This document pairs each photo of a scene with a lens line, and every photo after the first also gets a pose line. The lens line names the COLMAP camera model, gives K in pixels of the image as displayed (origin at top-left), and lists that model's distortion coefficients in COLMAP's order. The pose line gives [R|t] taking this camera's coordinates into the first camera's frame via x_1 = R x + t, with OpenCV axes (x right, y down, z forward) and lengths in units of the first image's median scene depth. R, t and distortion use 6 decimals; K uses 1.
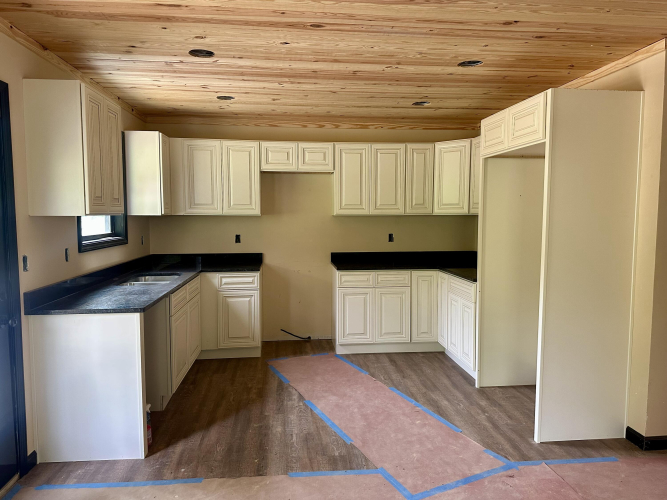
lens RADIAL K [[467.8, 0, 338.2], [0, 467.8, 250.6], [0, 0, 1]] dist [0.115796, -0.159005]
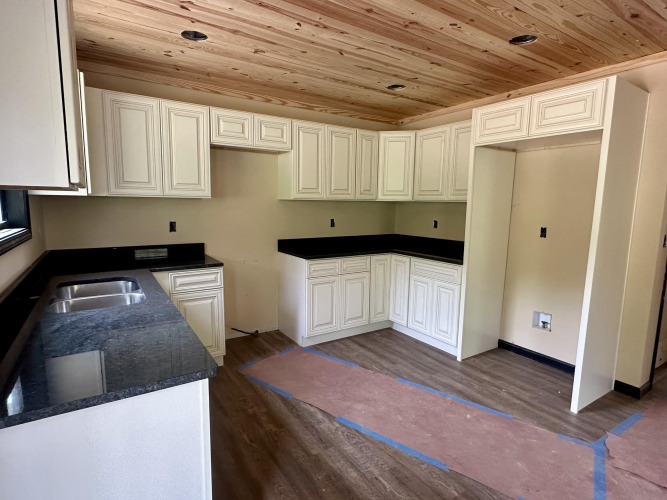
lens RADIAL K [[360.4, 0, 331.5], [0, 360.4, 252.0], [0, 0, 1]] dist [-0.002609, -0.001049]
pose [[0.893811, -0.048283, 0.445836, -0.273765], [0.021856, 0.997696, 0.064231, -0.017023], [-0.447910, -0.047666, 0.892807, 0.345346]]
